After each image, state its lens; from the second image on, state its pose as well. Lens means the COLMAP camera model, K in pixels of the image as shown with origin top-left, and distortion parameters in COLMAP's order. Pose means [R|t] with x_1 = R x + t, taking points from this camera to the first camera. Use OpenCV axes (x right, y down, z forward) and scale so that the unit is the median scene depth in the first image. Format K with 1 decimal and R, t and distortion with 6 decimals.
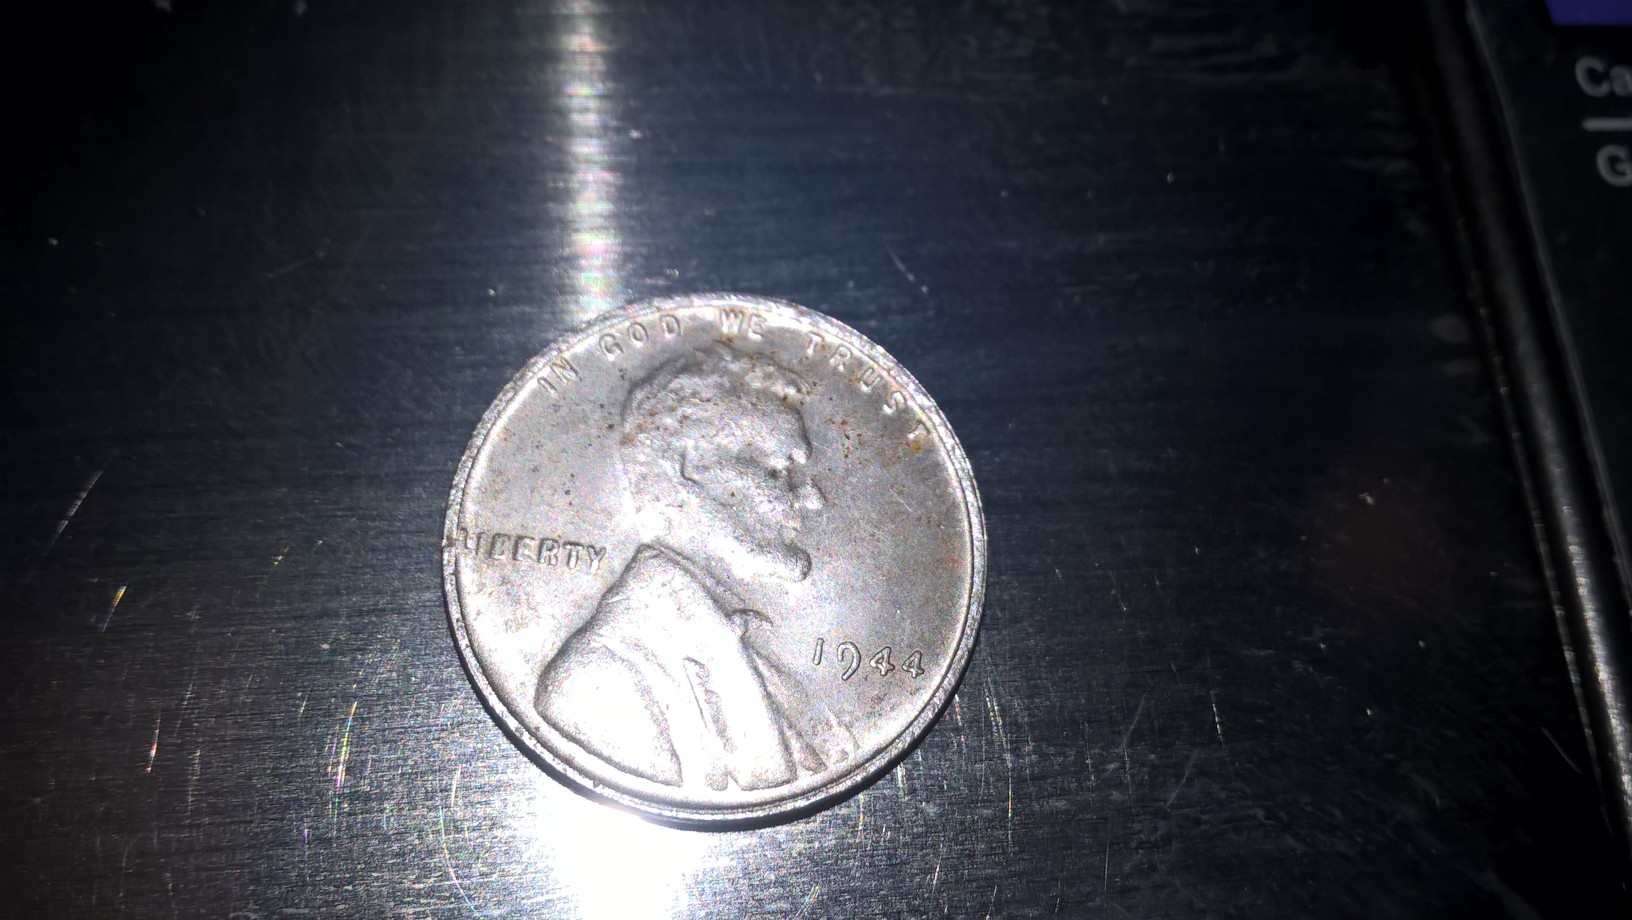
lens RADIAL K [[1356.7, 0, 816.0], [0, 1356.7, 460.0], [0, 0, 1]] dist [0.056071, -0.136500]
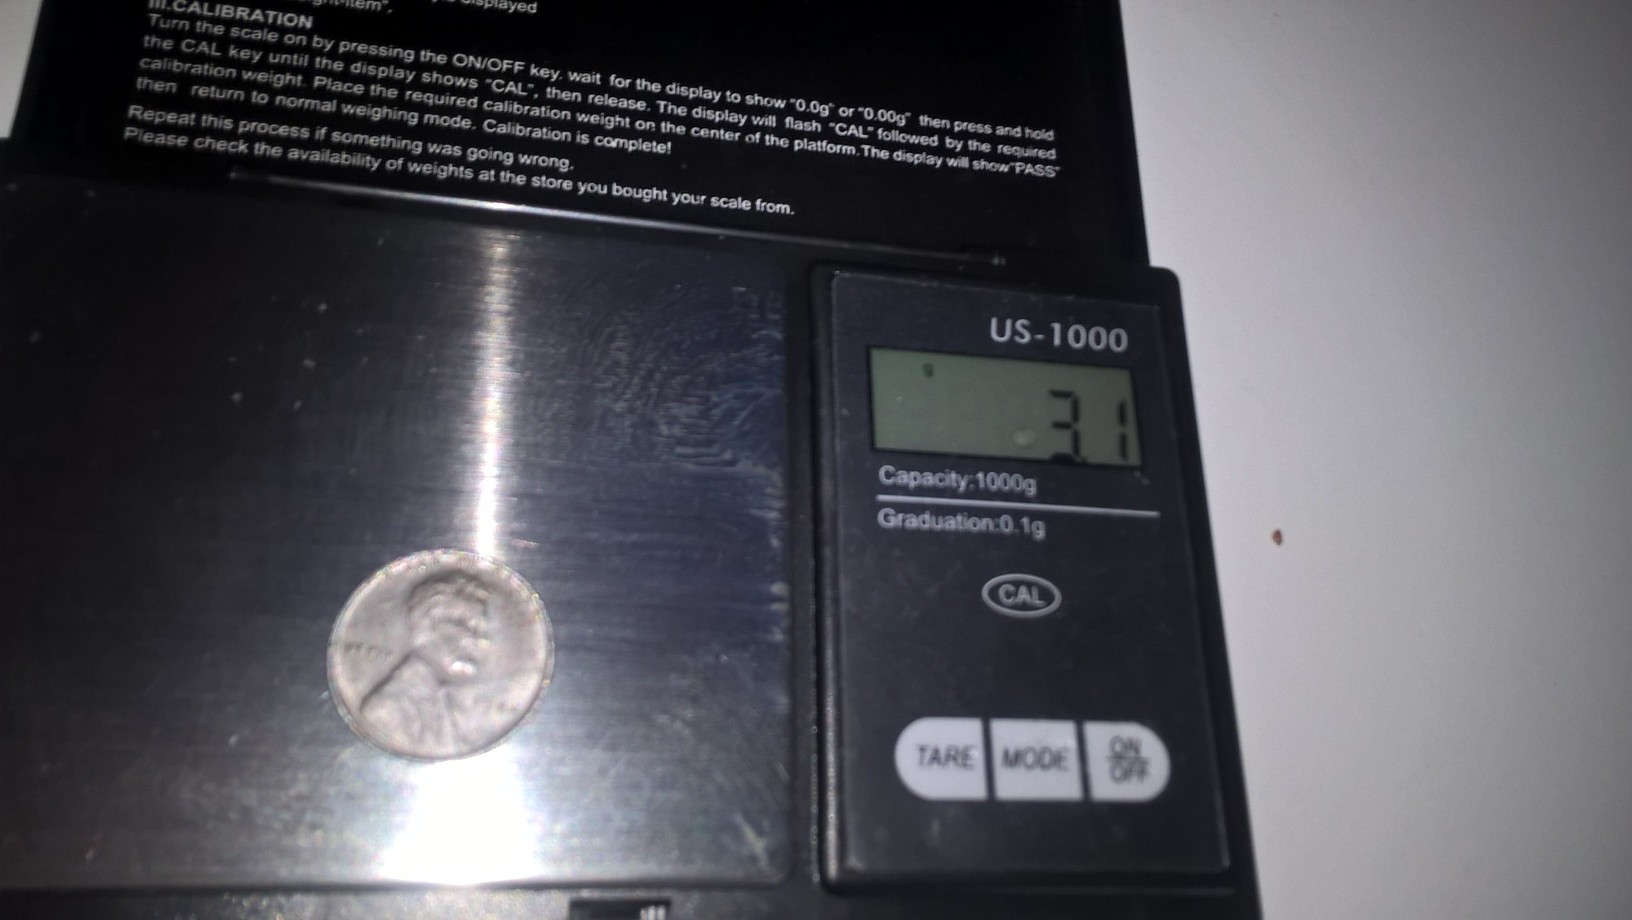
lens RADIAL K [[1333.6, 0, 812.1], [0, 1333.6, 434.7], [0, 0, 1]] dist [0.152238, -0.326040]
pose [[0.990525, 0.113909, 0.076714, 0.345104], [-0.108405, 0.991462, -0.072462, -0.220639], [-0.084313, 0.063459, 0.994417, -1.472727]]
